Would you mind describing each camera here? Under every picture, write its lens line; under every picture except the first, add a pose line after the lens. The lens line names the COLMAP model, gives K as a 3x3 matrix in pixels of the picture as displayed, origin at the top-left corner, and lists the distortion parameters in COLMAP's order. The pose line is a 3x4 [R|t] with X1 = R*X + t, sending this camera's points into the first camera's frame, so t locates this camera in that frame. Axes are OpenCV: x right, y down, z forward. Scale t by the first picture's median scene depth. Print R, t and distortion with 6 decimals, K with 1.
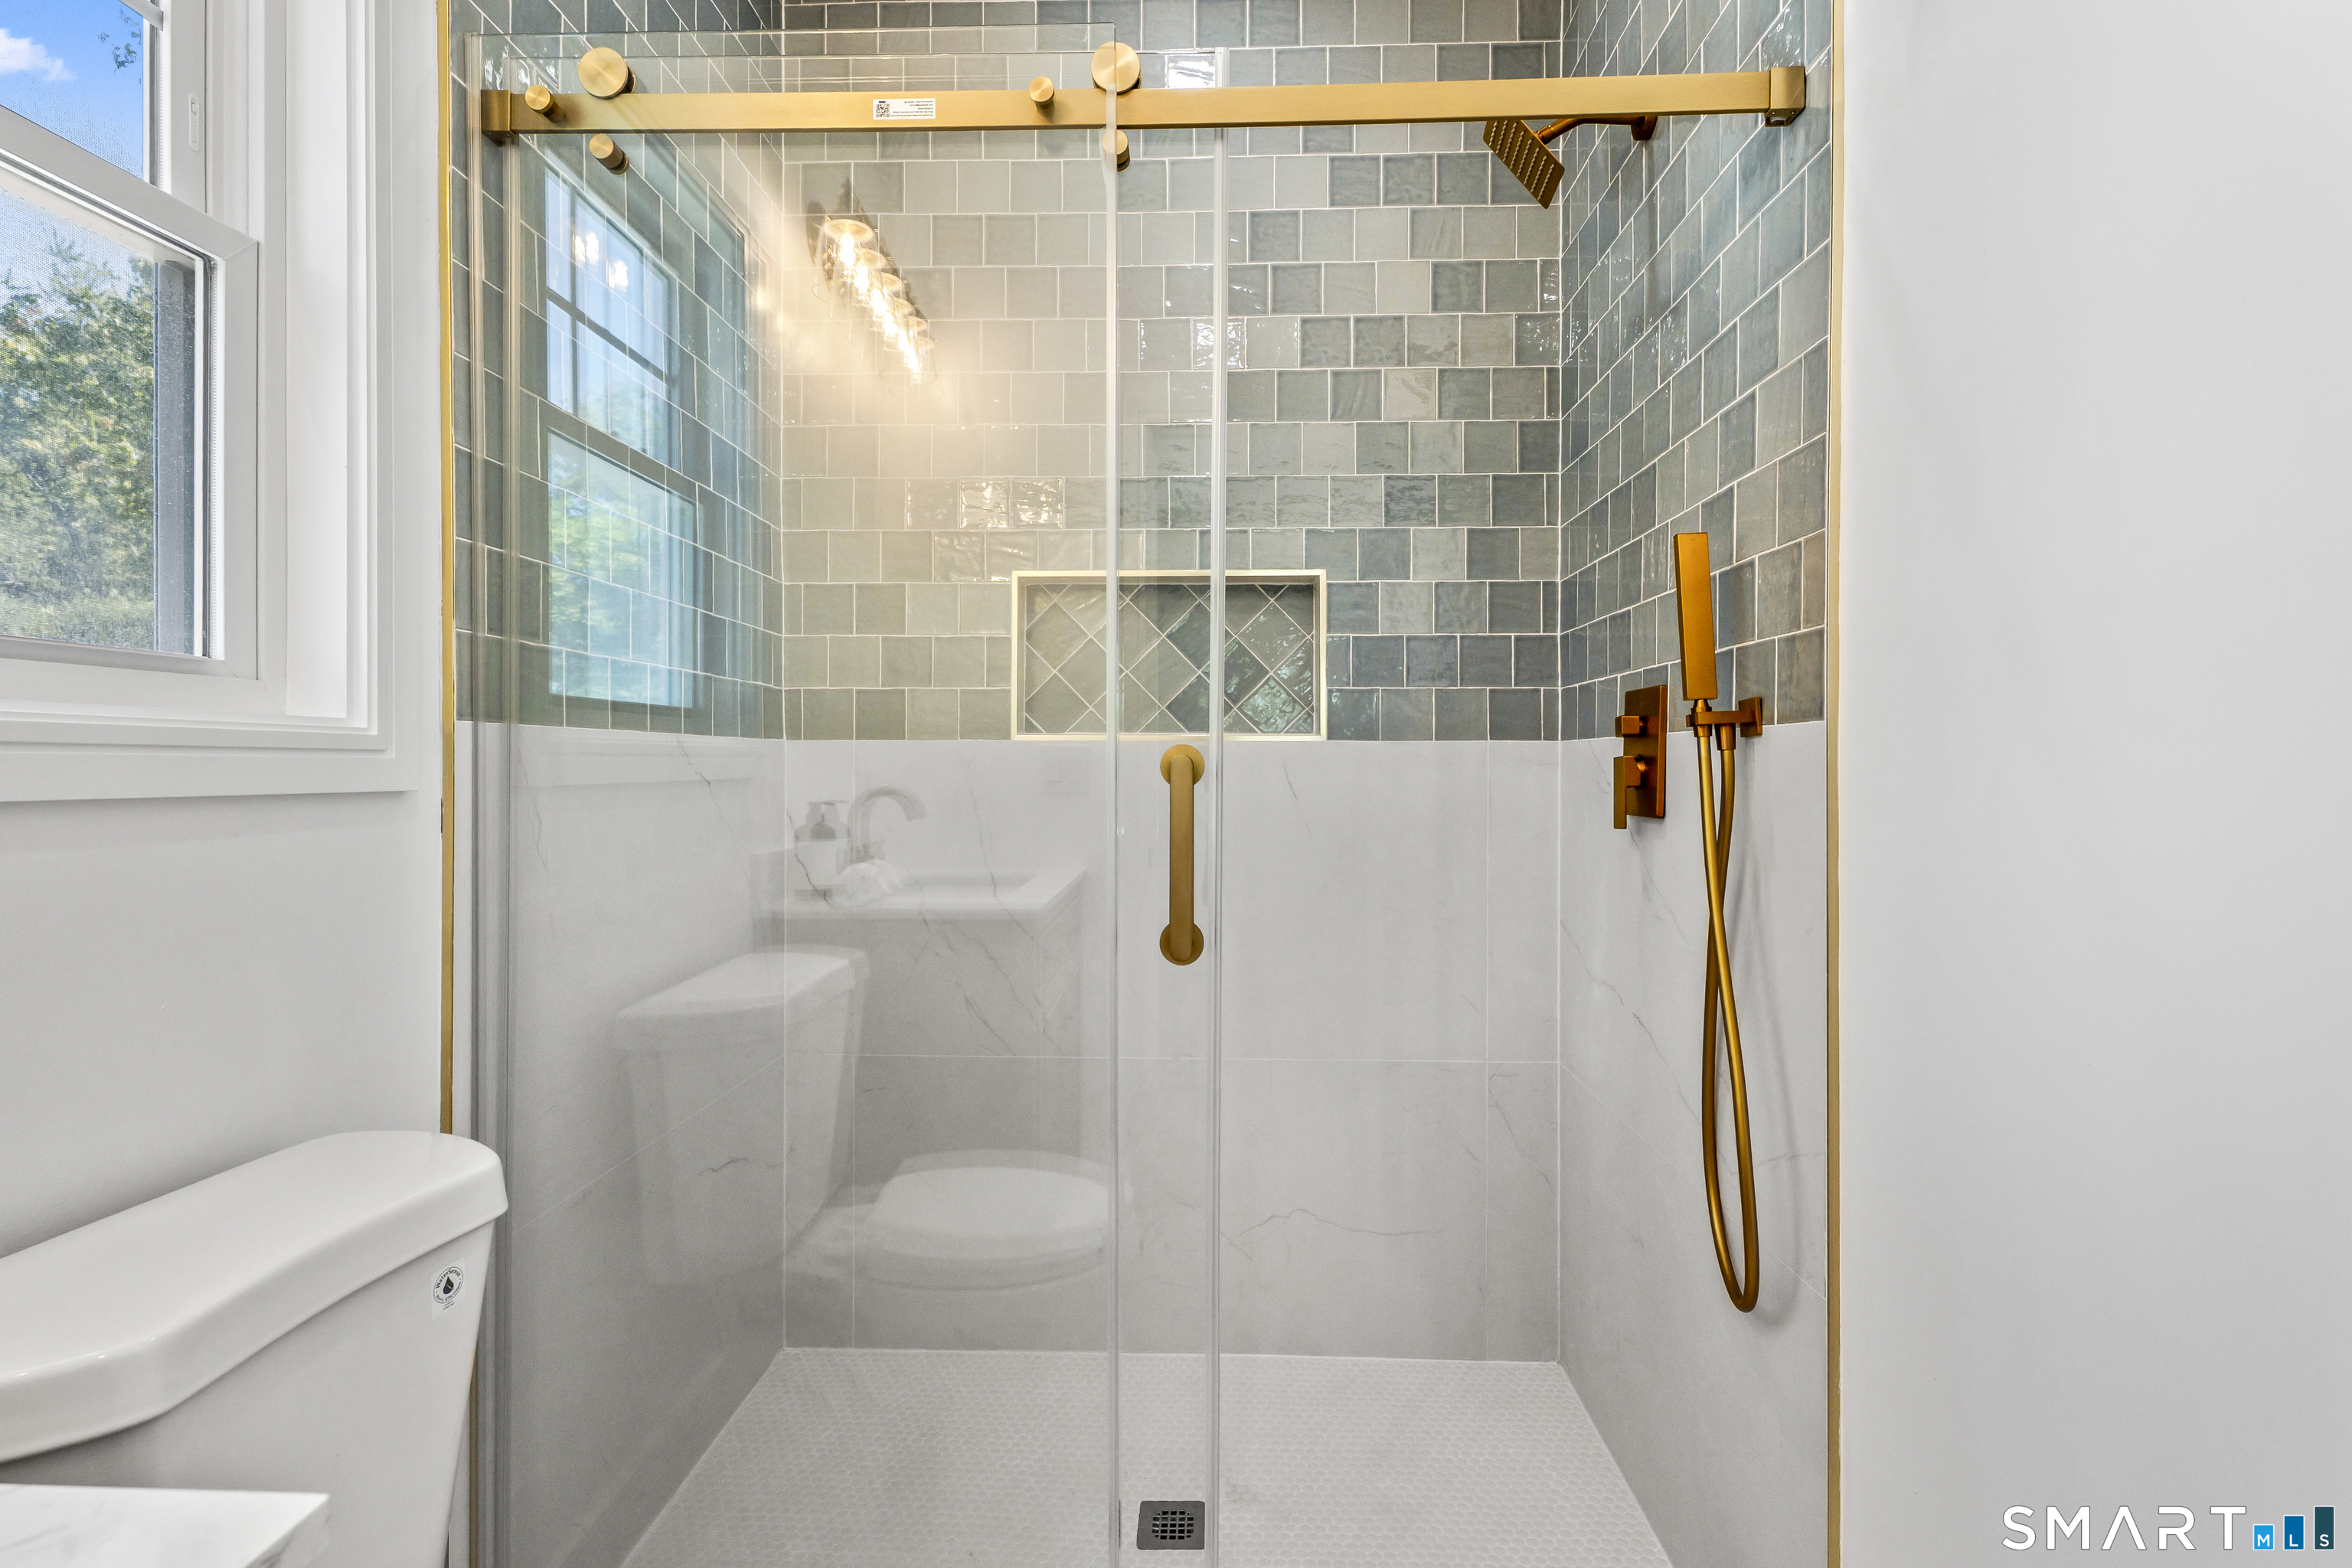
lens RADIAL K [[1097.5, 0, 1179.0], [0, 1097.5, 764.5], [0, 0, 1]] dist [0.004636, -0.000095]
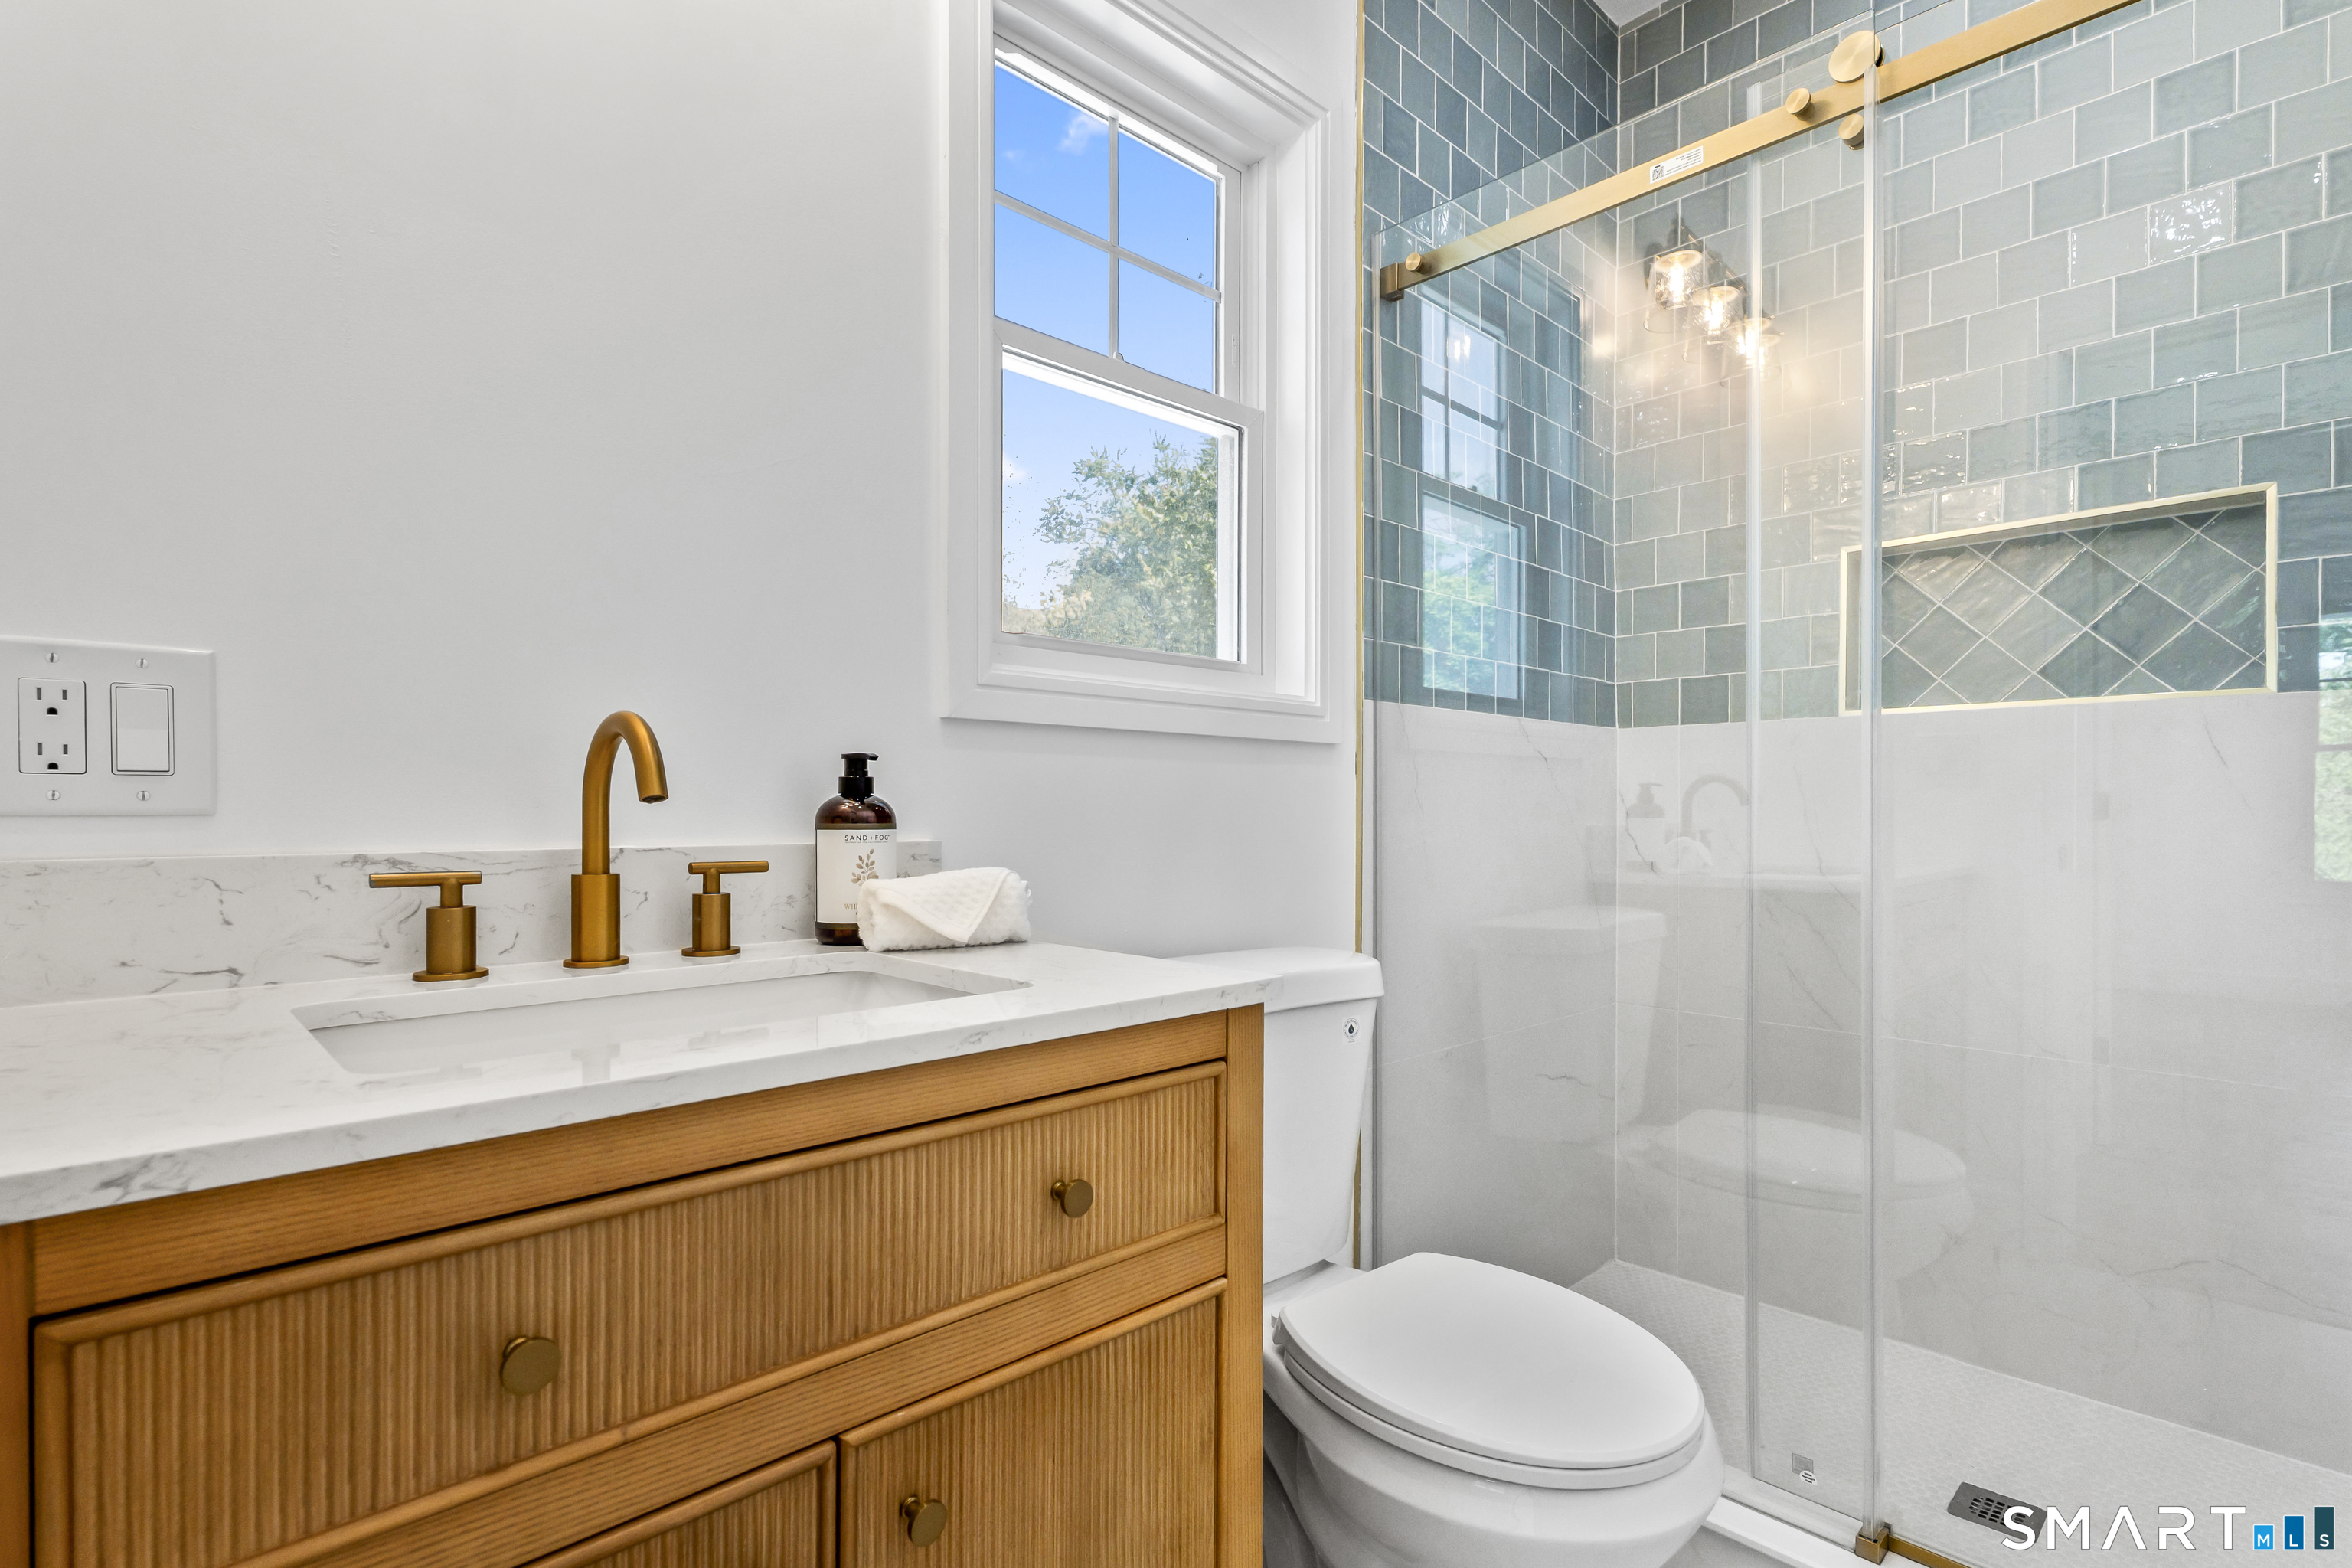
lens RADIAL K [[1097.5, 0, 1183.6], [0, 1097.5, 802.6], [0, 0, 1]] dist [0.004636, -0.000095]
pose [[0.717823, 0.000754, -0.696225, 0.159180], [-0.001715, 0.999998, -0.000685, 0.079759], [0.696223, 0.001686, 0.717824, -0.185919]]
